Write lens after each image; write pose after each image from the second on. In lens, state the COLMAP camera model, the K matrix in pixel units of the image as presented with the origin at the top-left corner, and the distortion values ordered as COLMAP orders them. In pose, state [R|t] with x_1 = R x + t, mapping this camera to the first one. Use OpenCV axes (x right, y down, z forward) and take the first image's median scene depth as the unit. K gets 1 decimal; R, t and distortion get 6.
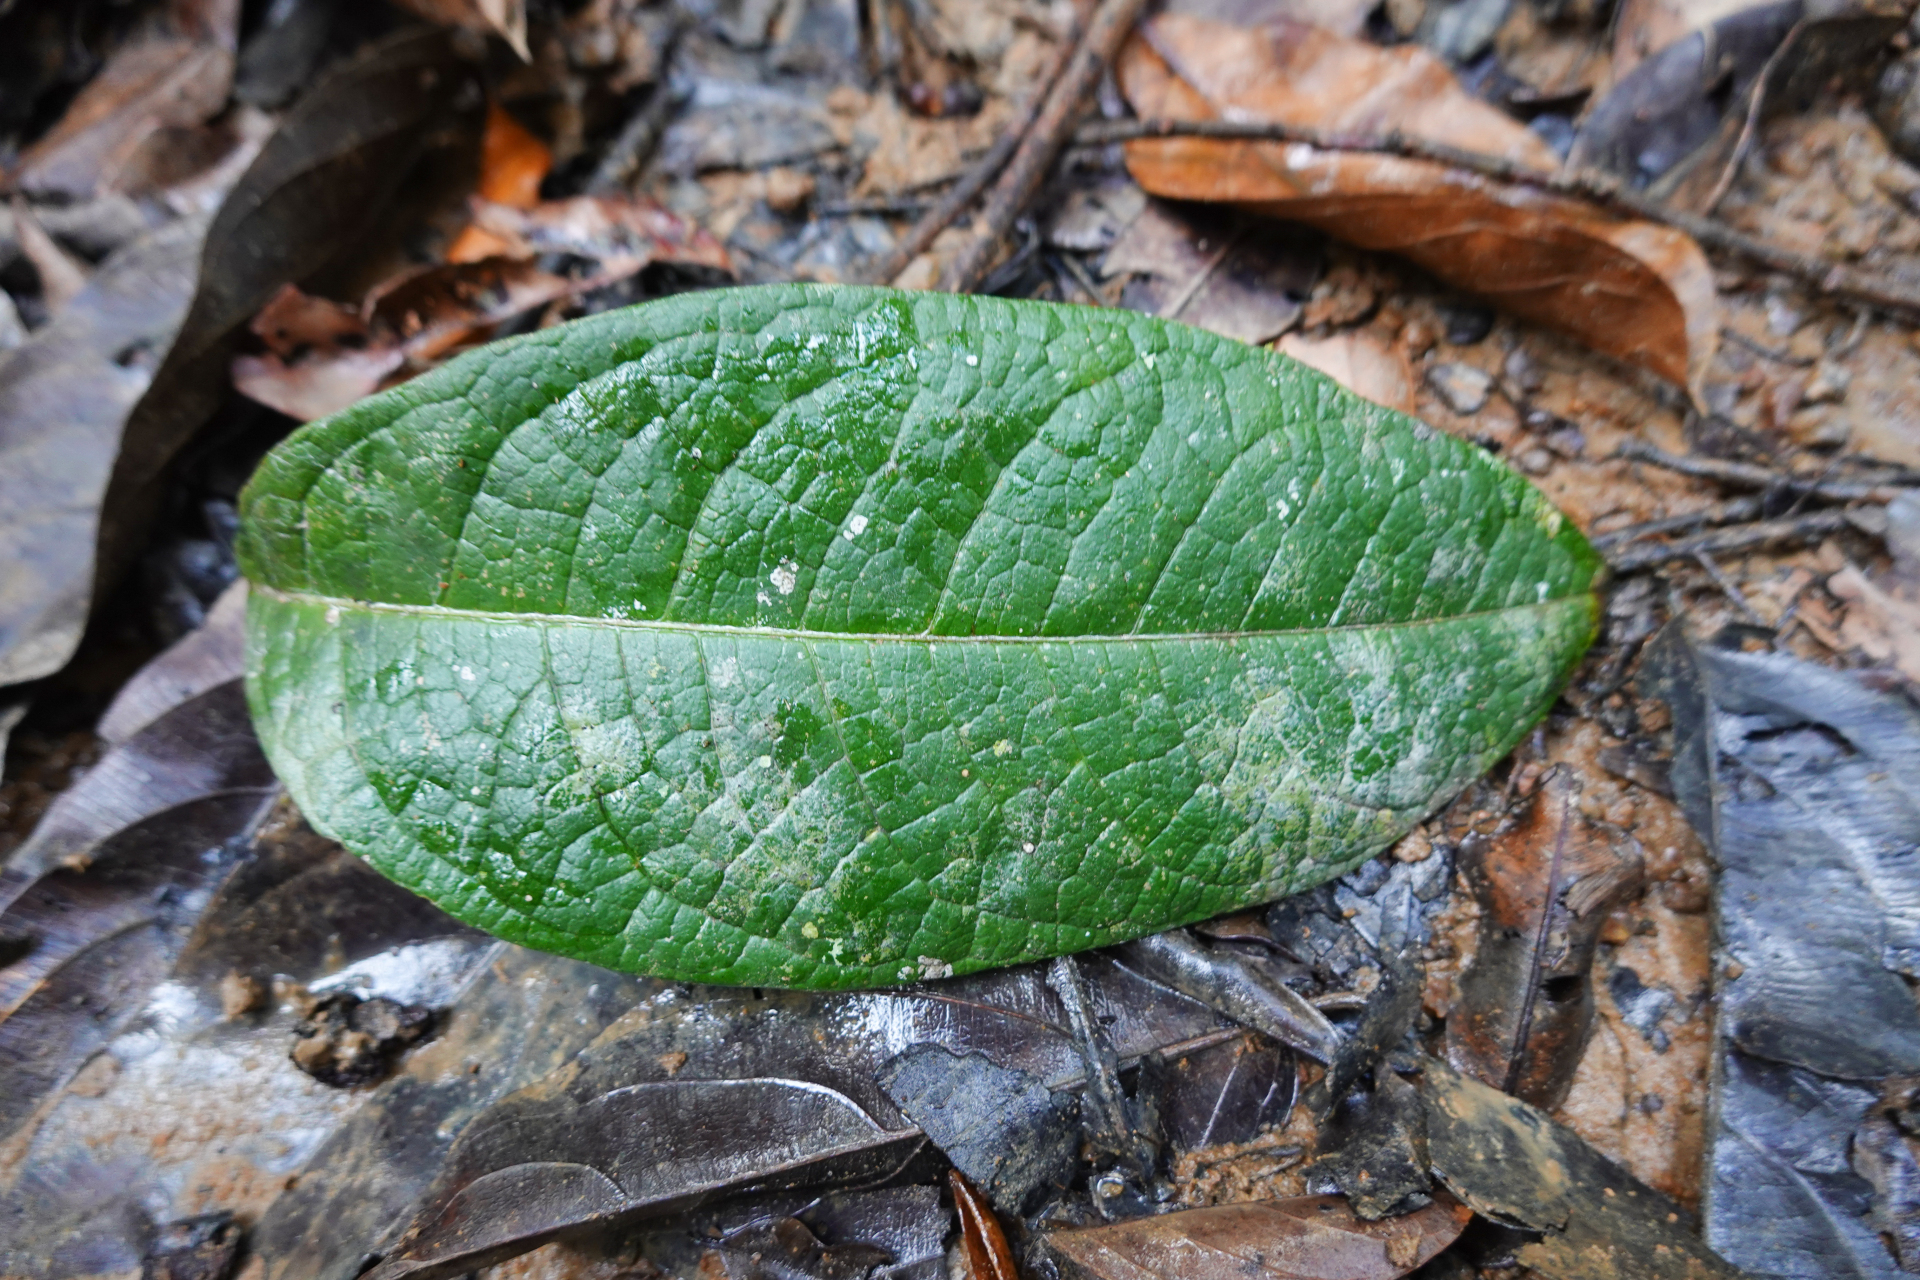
lens RADIAL K [[1280.7, 0, 956.5], [0, 1280.7, 614.1], [0, 0, 1]] dist [0.004548, -0.017639]
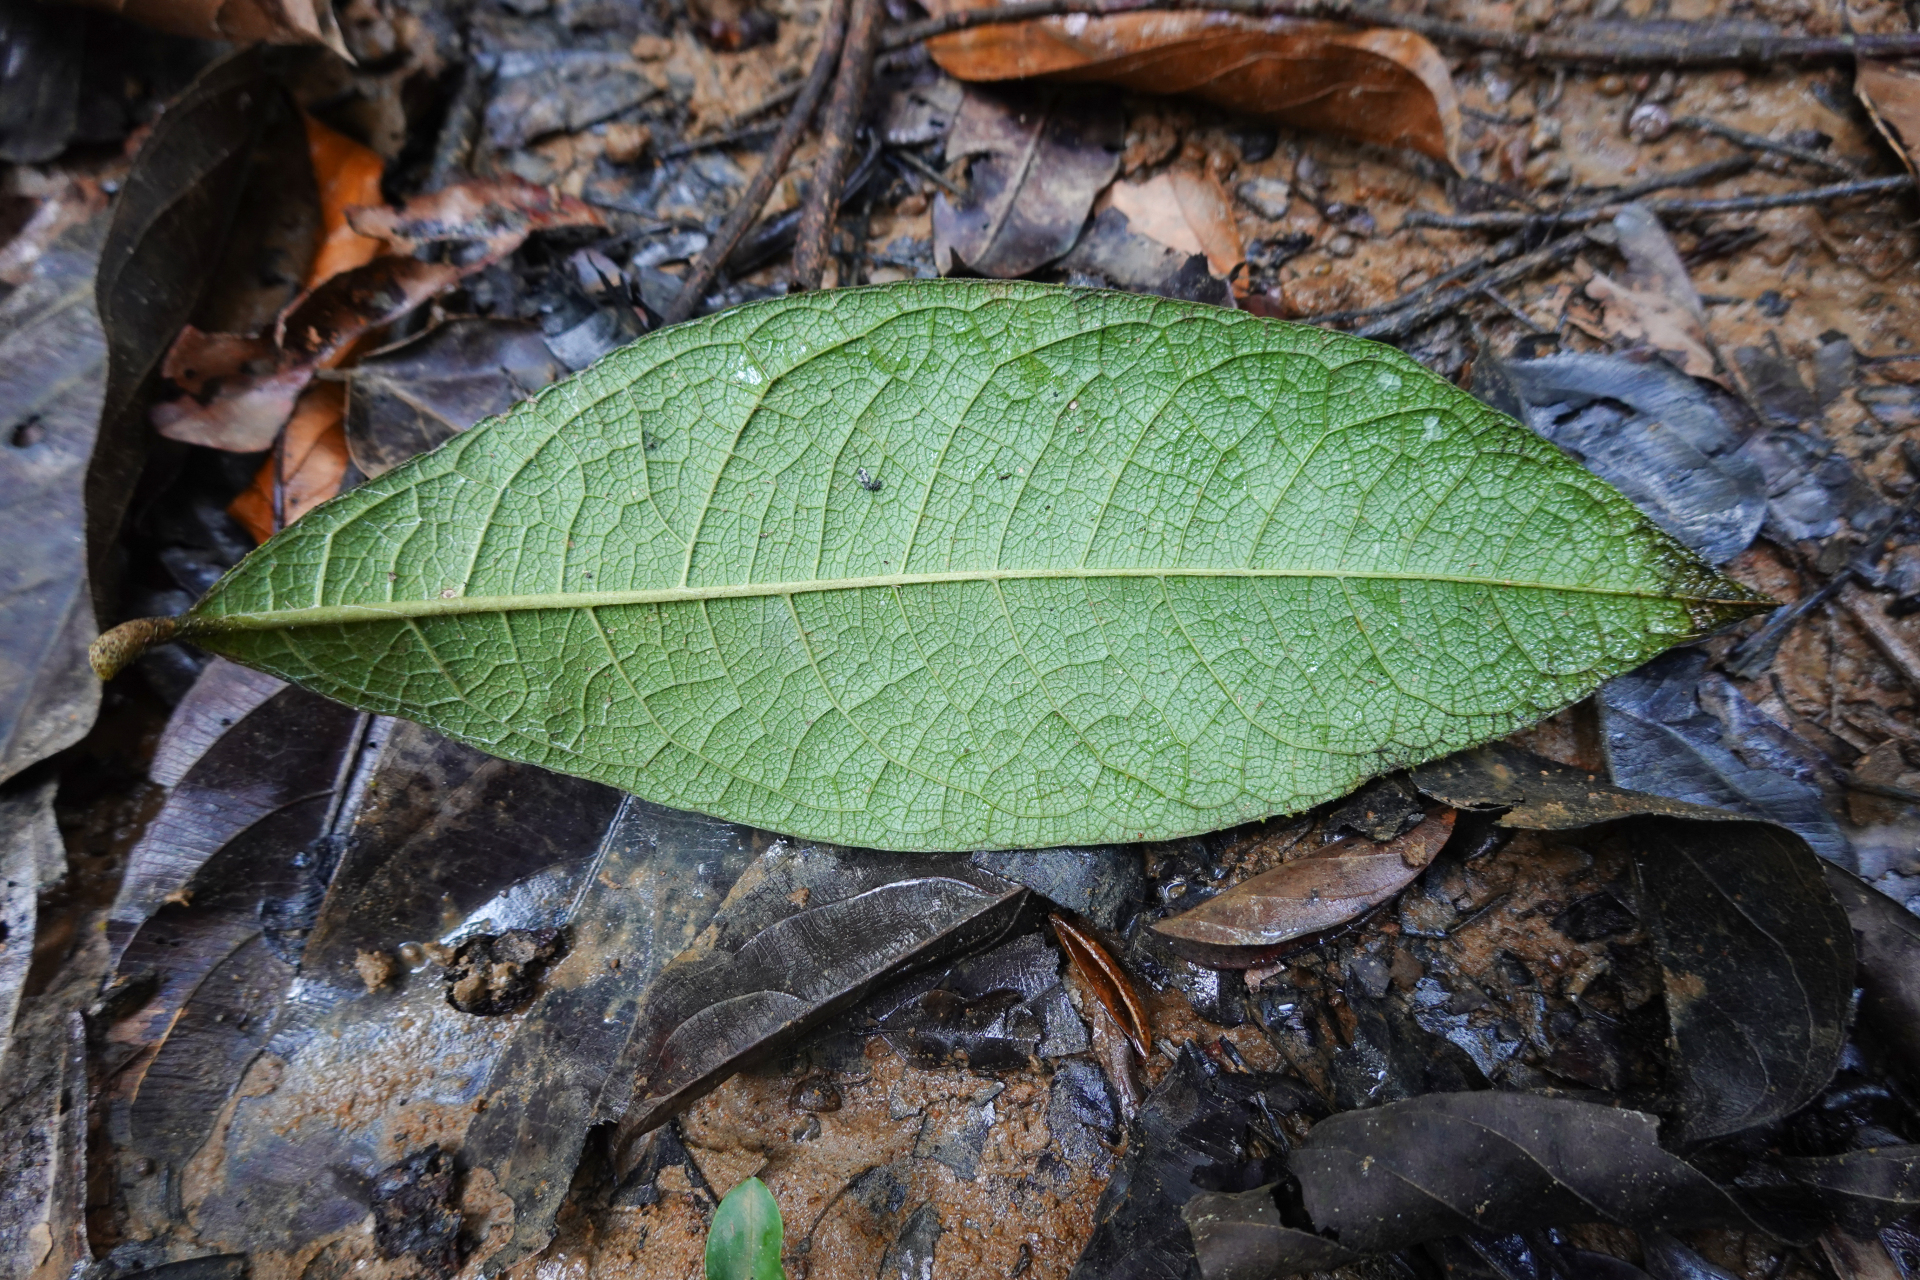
lens RADIAL K [[1280.7, 0, 956.5], [0, 1280.7, 614.1], [0, 0, 1]] dist [0.004548, -0.017639]
pose [[0.956888, -0.247487, 0.152038, -0.166667], [0.237103, 0.967907, 0.083295, 0.030108], [-0.167773, -0.043656, 0.984859, -0.138282]]
